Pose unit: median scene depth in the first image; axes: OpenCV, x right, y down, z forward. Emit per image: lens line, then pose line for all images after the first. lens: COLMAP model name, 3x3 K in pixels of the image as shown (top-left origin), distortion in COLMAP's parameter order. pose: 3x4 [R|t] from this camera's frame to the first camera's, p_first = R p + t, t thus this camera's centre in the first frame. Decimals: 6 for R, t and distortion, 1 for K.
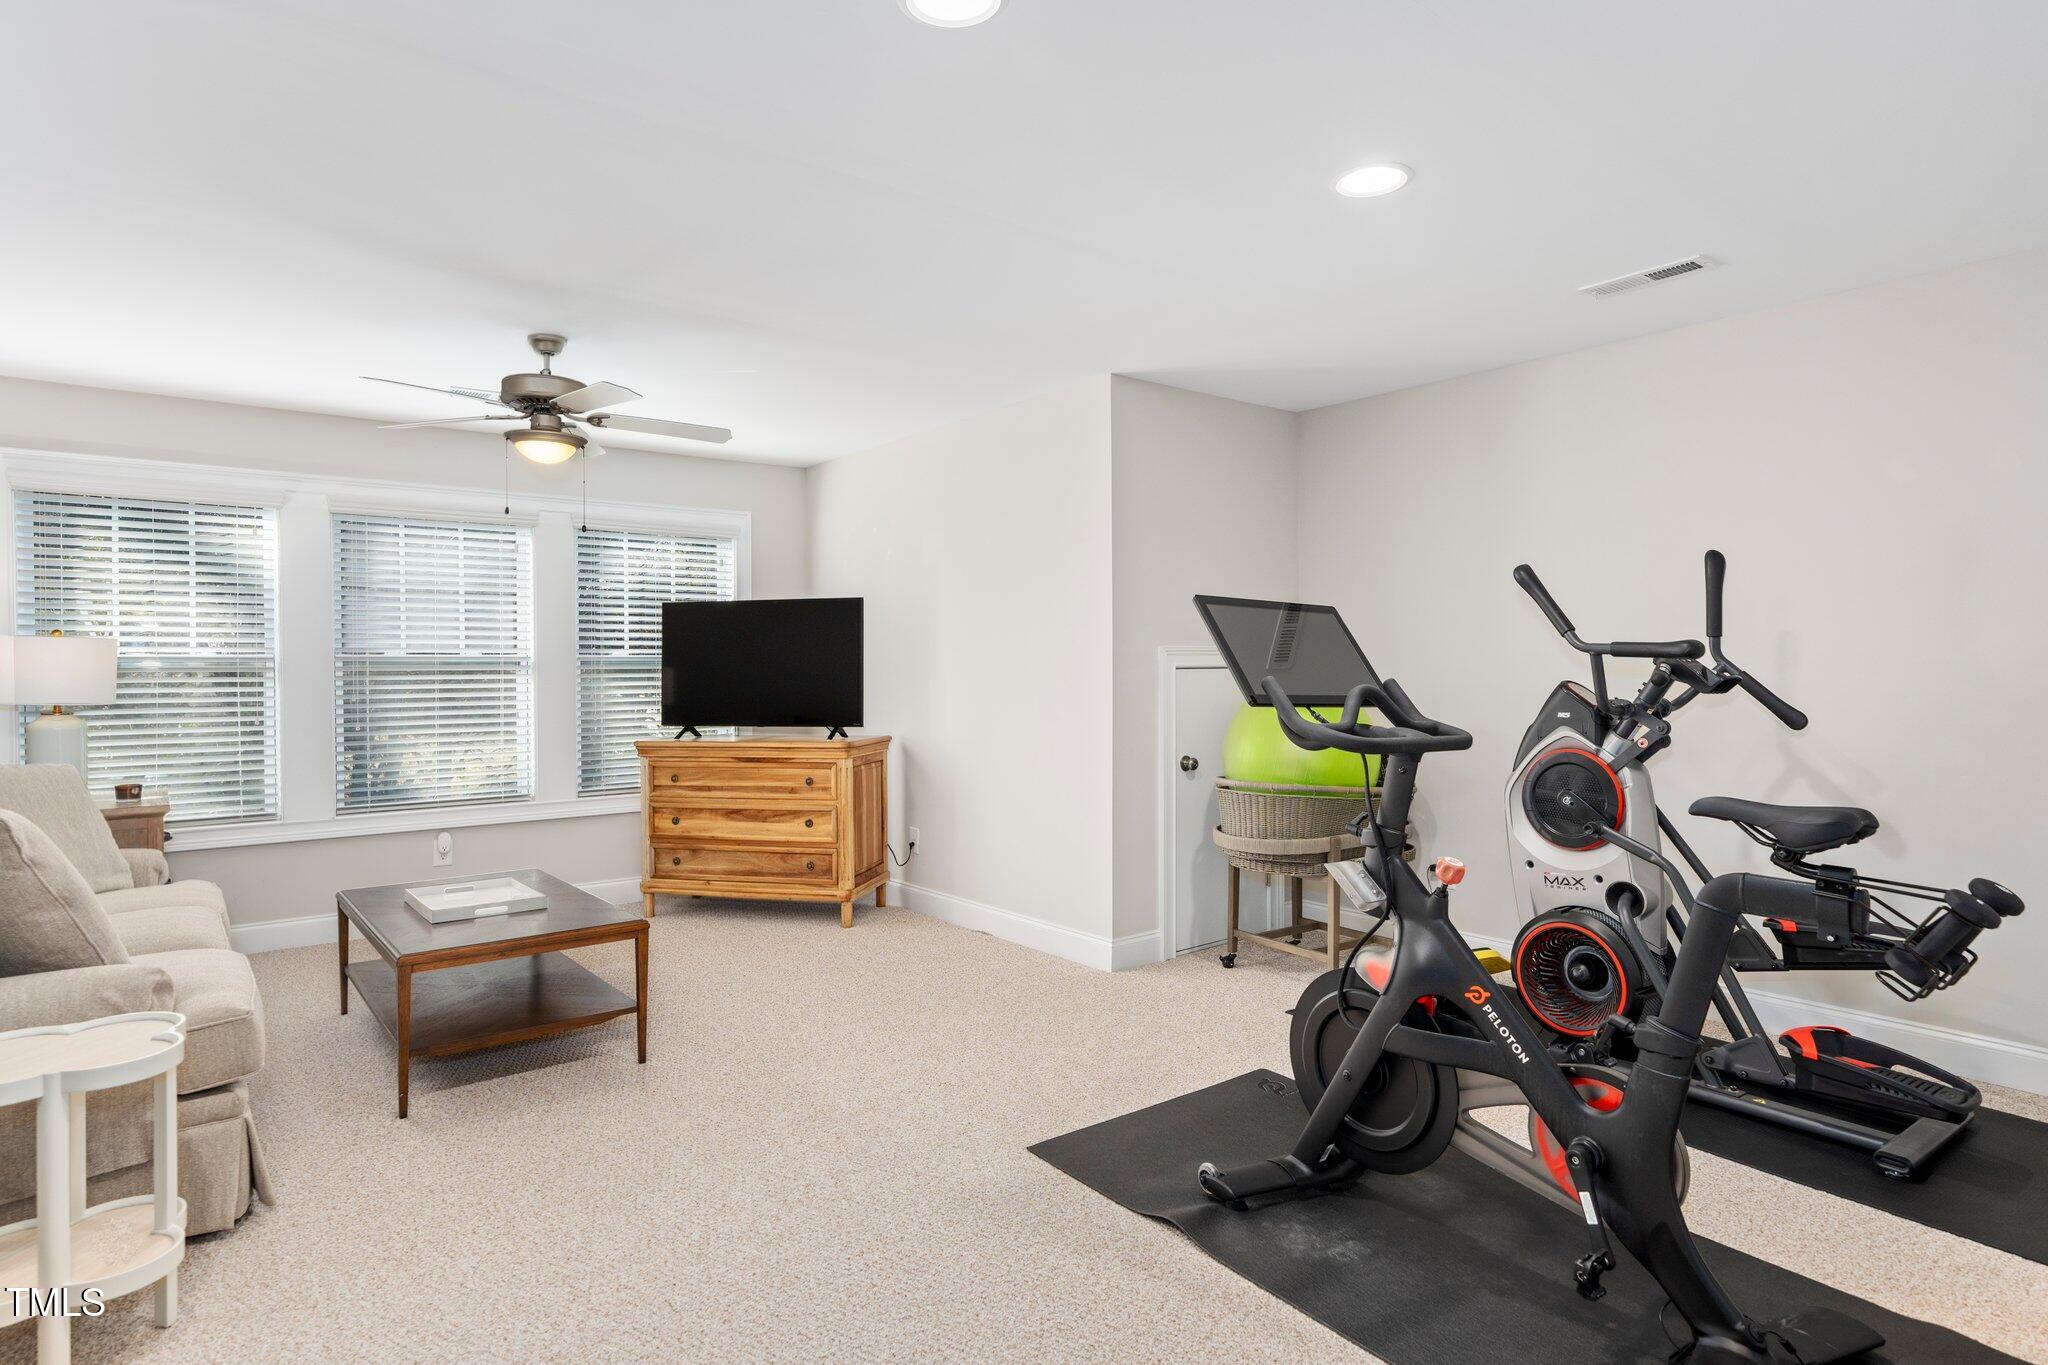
lens RADIAL K [[1061.9, 0, 1022.7], [0, 1061.9, 692.2], [0, 0, 1]] dist [-0.001367, -0.000539]
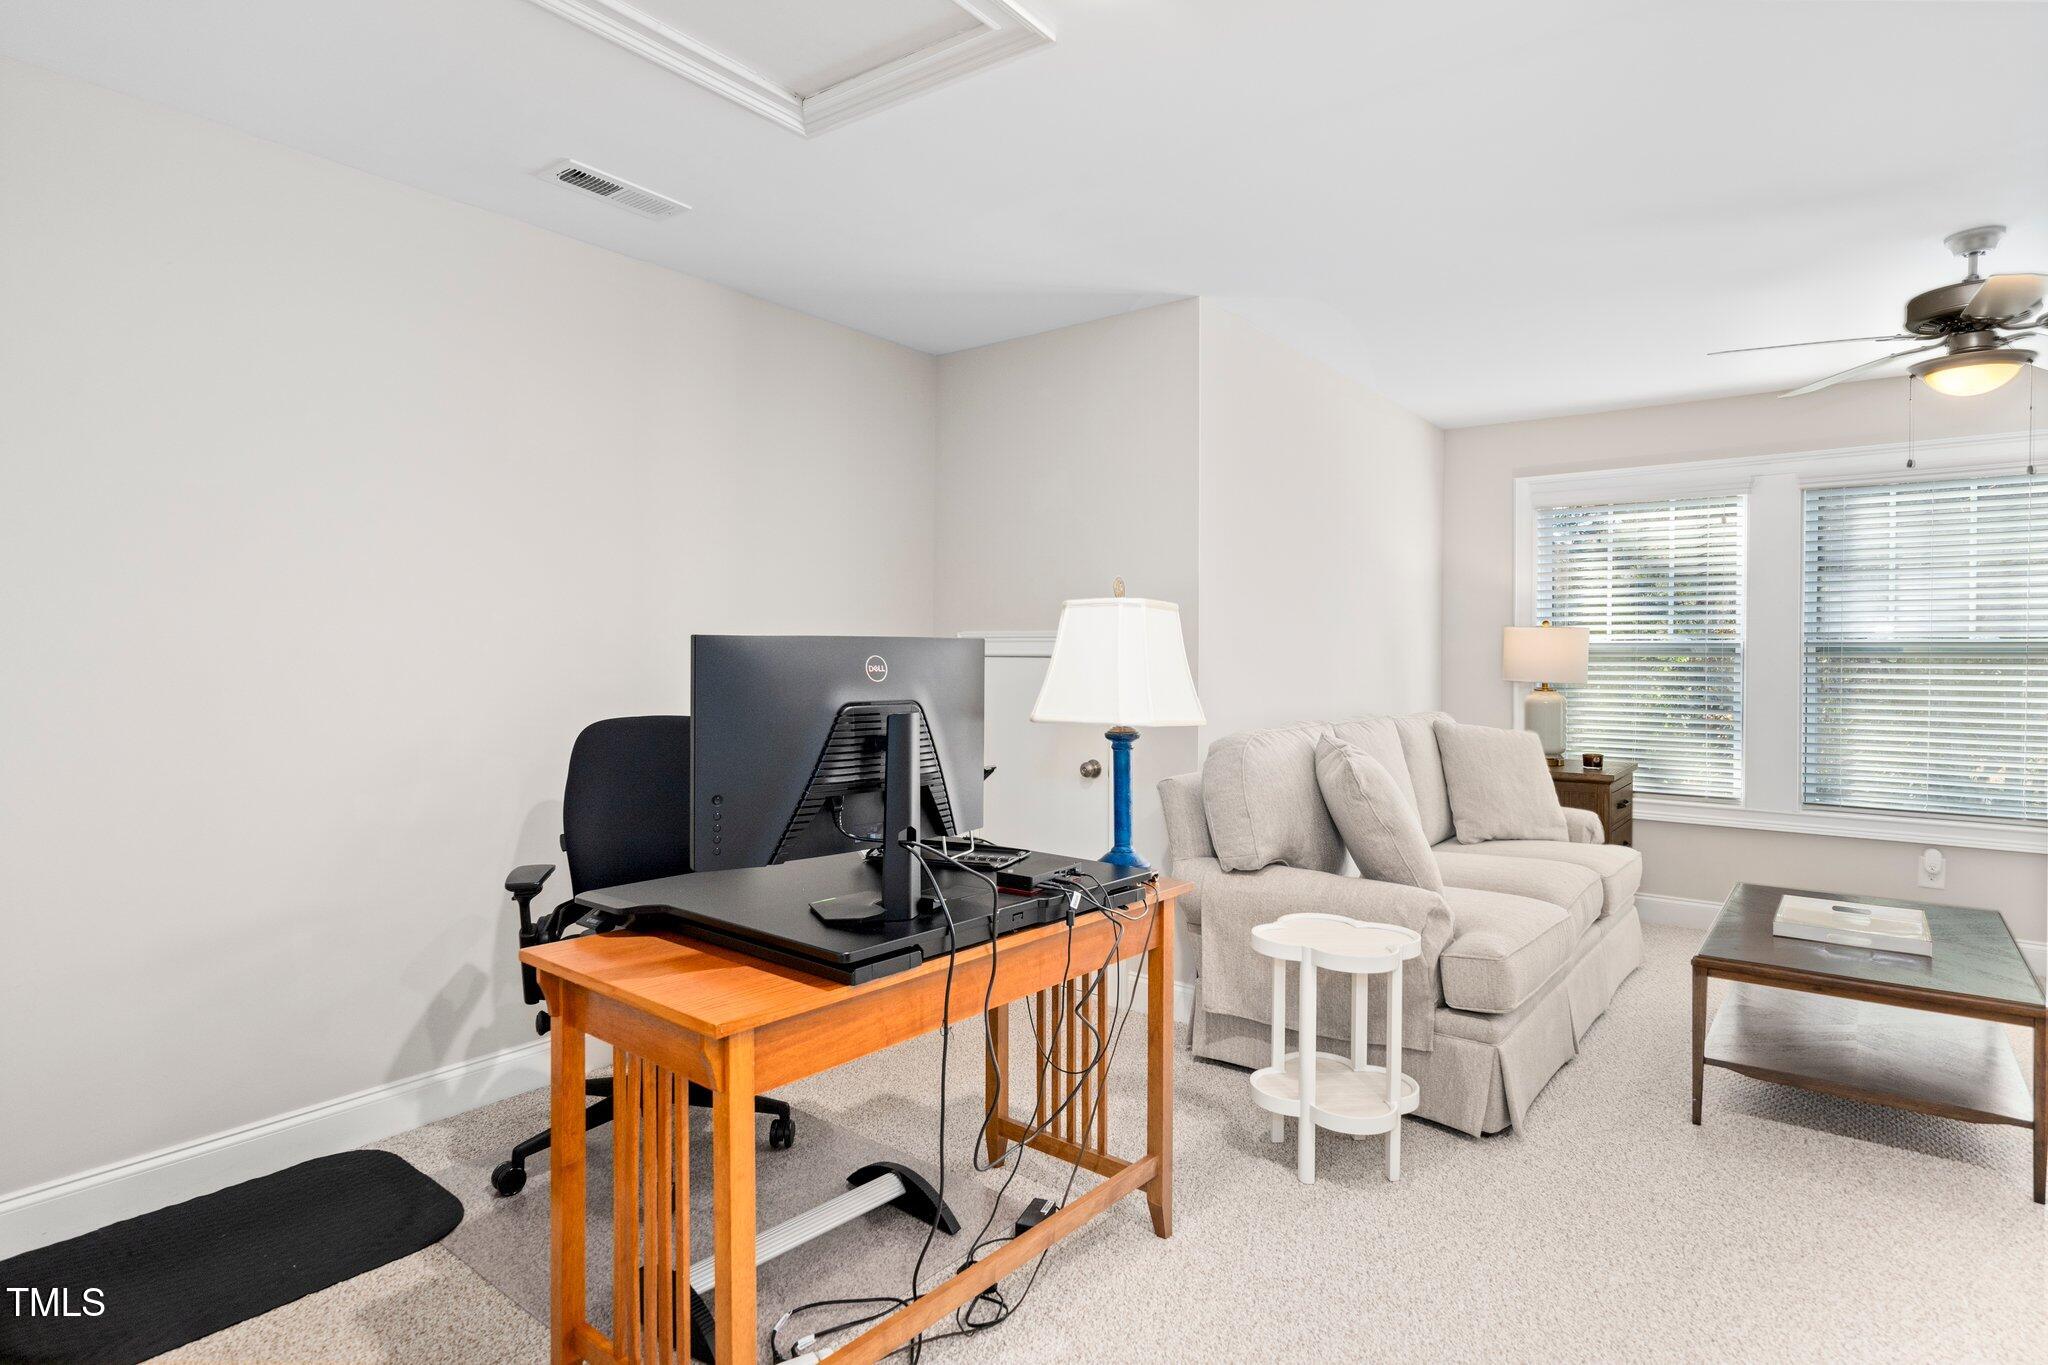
lens RADIAL K [[1088.3, 0, 1064.1], [0, 1088.3, 679.5], [0, 0, 1]] dist [0.002176, 0.000355]
pose [[0.260365, 0.028722, -0.965083, 0.115047], [-0.029088, 0.999337, 0.021894, -0.002342], [0.965072, 0.022371, 0.261028, 0.104896]]
